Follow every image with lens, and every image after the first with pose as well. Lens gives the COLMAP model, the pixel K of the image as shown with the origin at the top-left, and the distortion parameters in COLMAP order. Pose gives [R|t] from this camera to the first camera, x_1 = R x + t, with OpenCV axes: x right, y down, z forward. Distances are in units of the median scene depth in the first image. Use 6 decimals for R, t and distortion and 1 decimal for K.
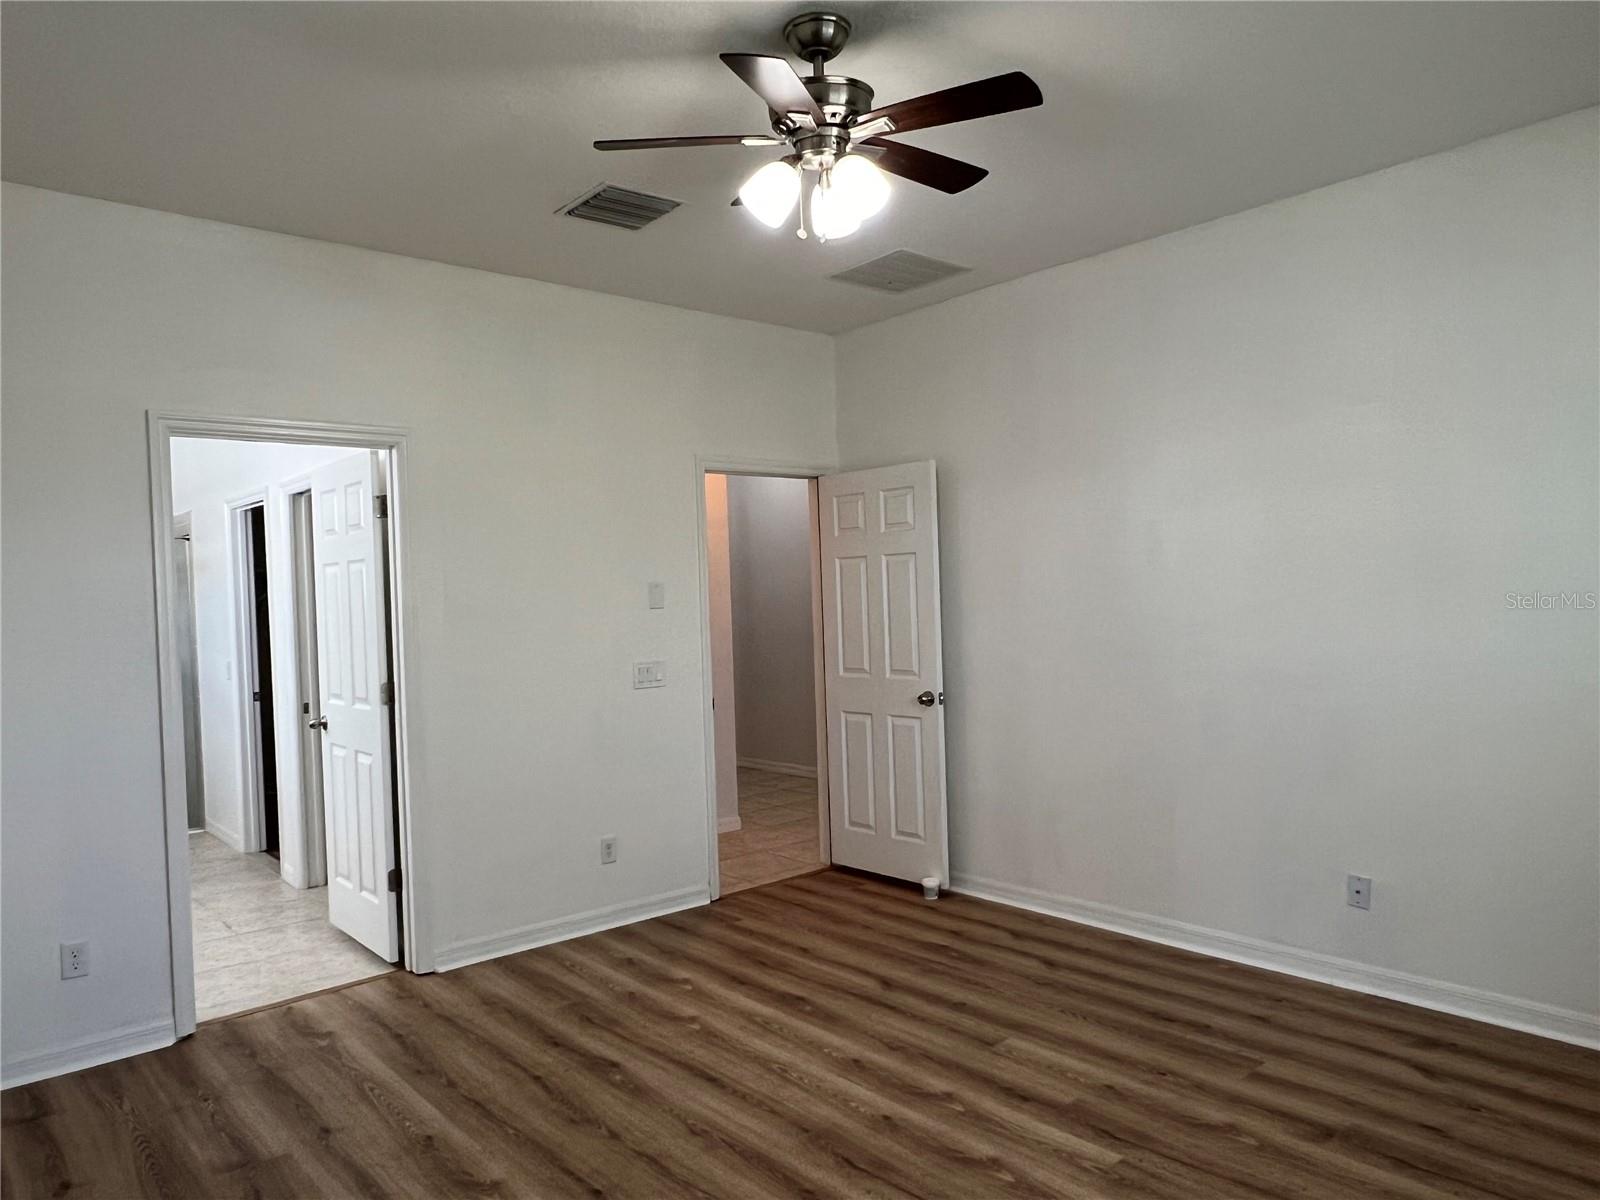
lens RADIAL K [[1062.8, 0, 787.6], [0, 1062.8, 606.3], [0, 0, 1]] dist [-0.003351, -0.005902]
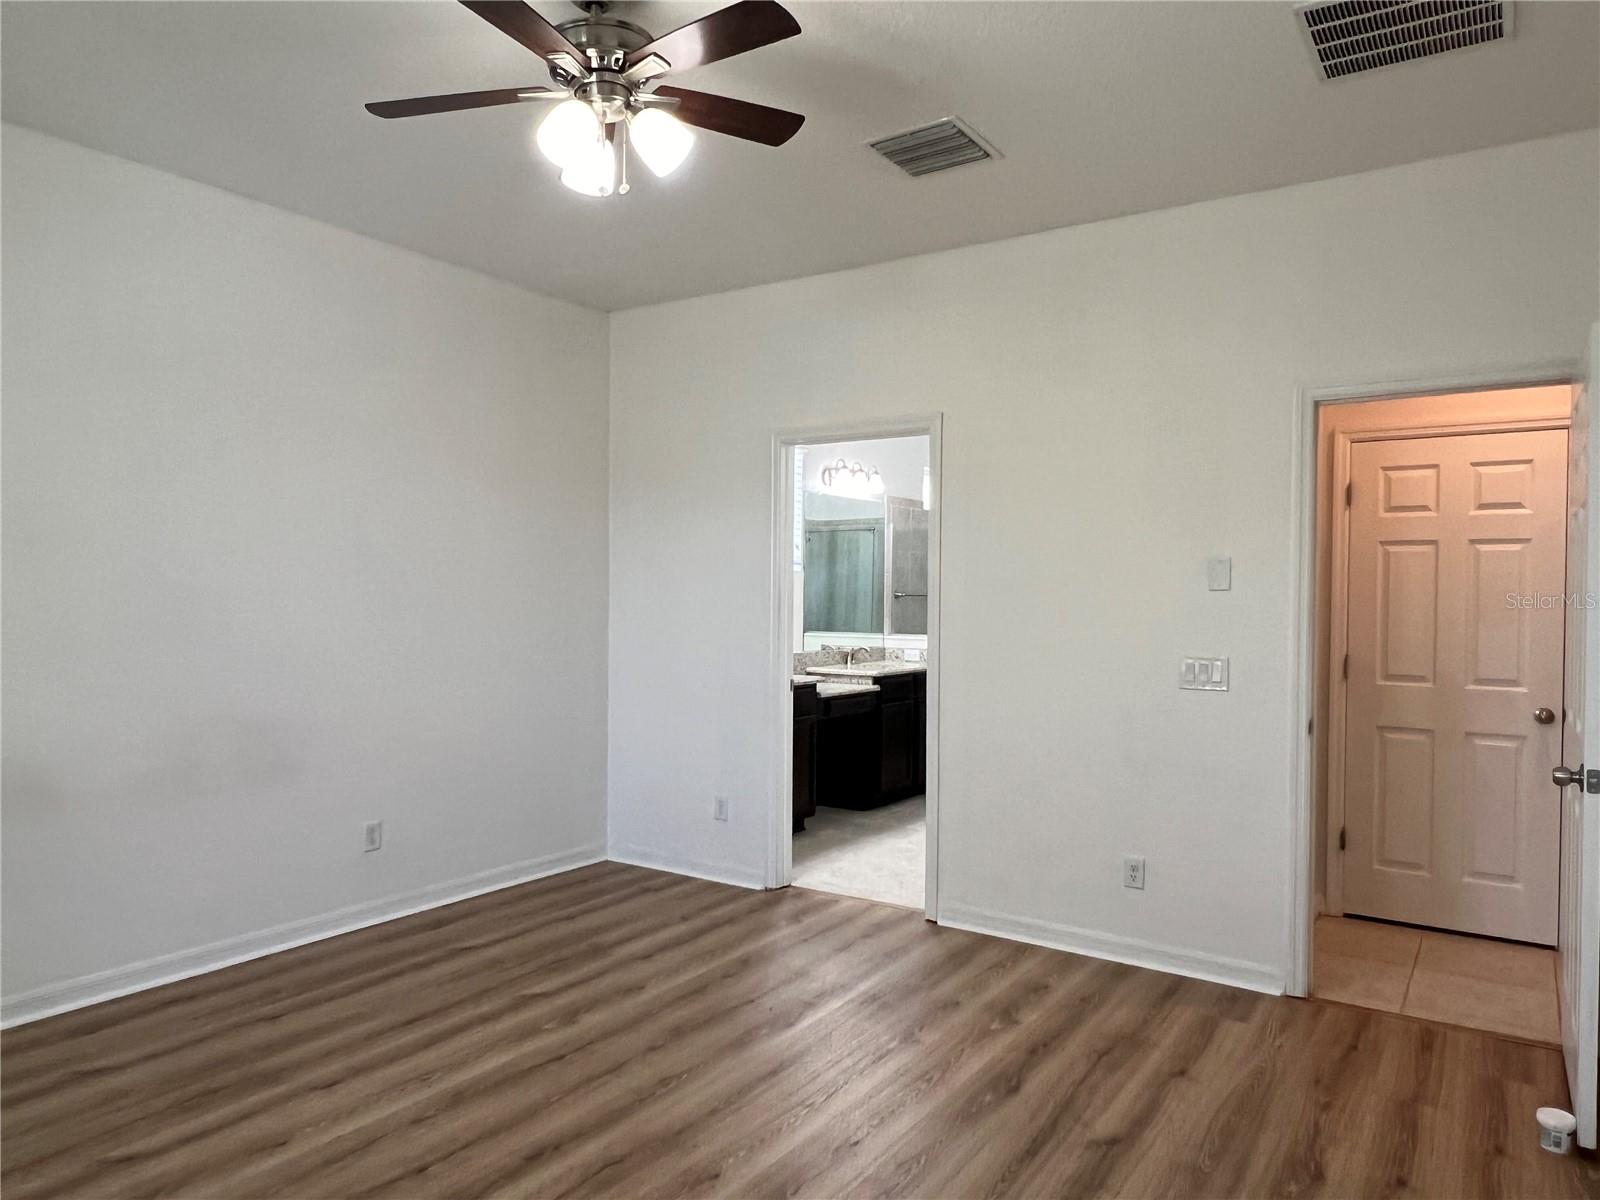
lens RADIAL K [[1062.8, 0, 804.0], [0, 1062.8, 599.3], [0, 0, 1]] dist [-0.003351, -0.005902]
pose [[0.265784, 0.038862, -0.963249, 0.636504], [-0.031249, 0.999009, 0.031683, -0.007753], [0.963526, 0.021680, 0.266736, 0.576973]]
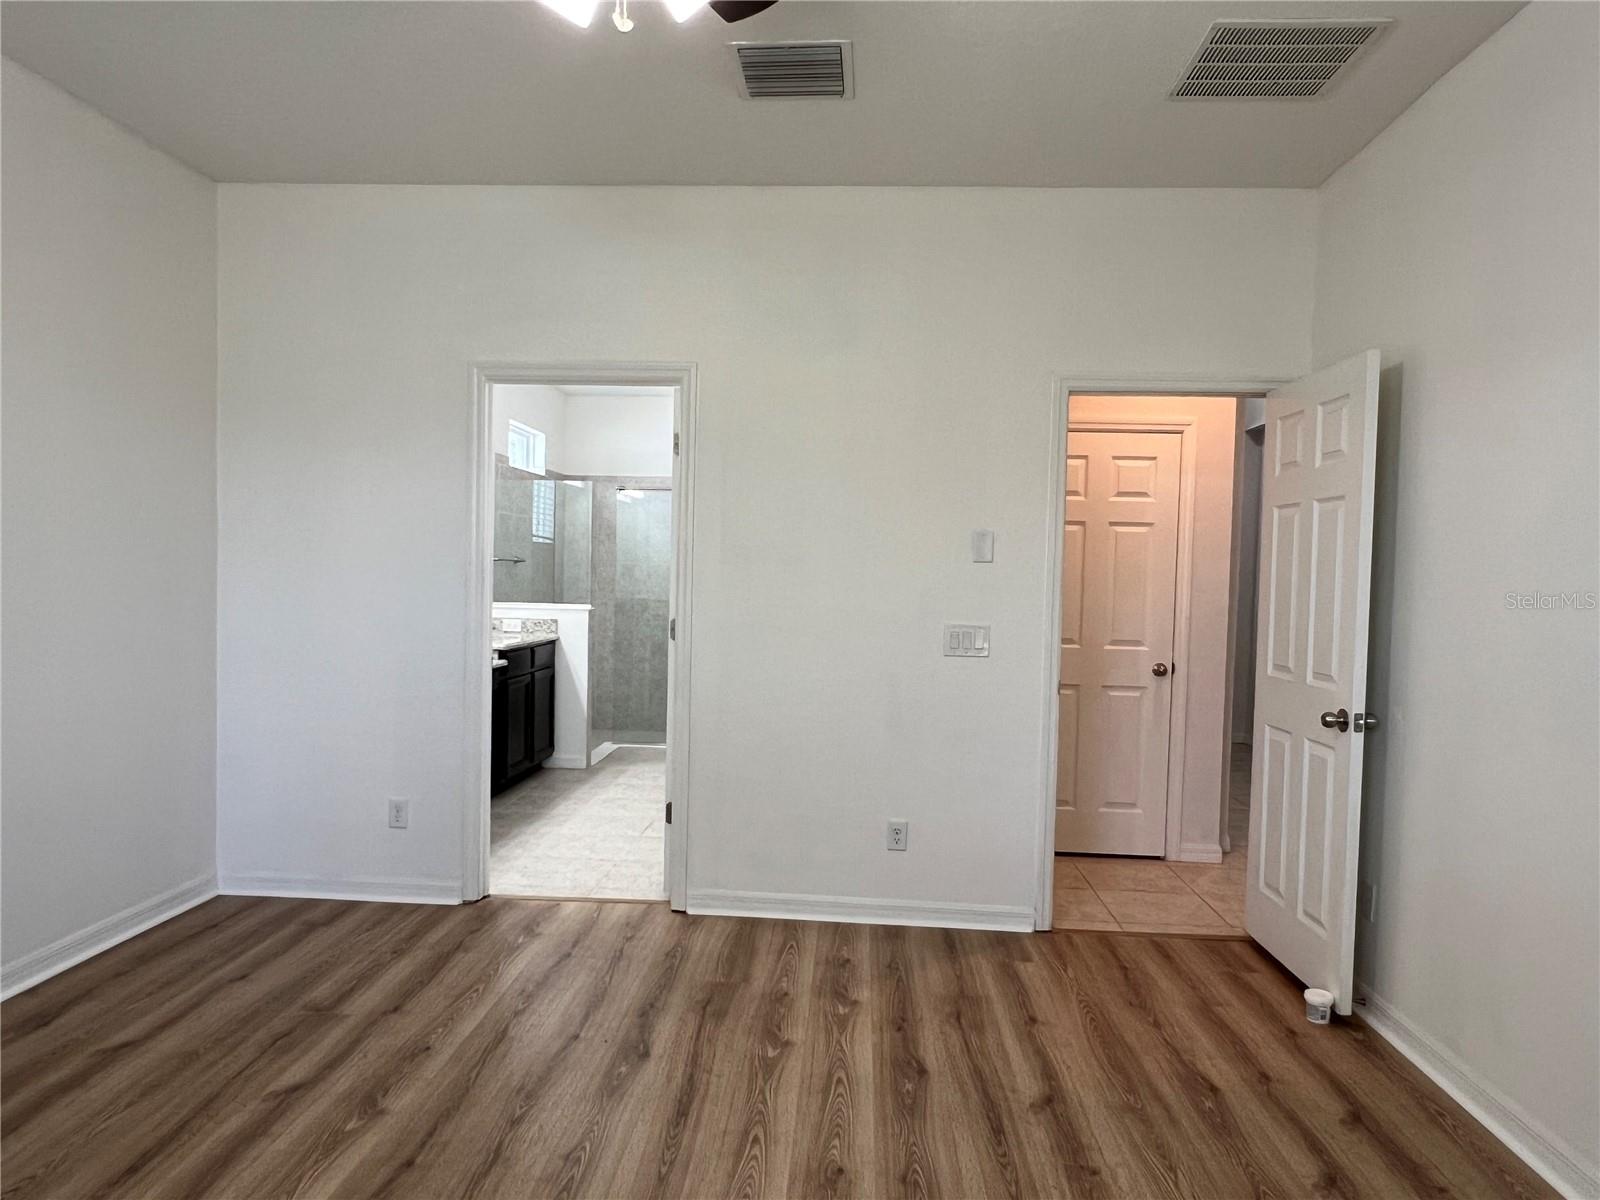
lens RADIAL K [[1062.8, 0, 793.4], [0, 1062.8, 606.4], [0, 0, 1]] dist [-0.003351, -0.005902]
pose [[0.713458, 0.073527, -0.696829, 0.406769], [-0.057457, 0.997269, 0.046401, 0.007442], [0.698338, 0.006932, 0.715735, 0.354268]]
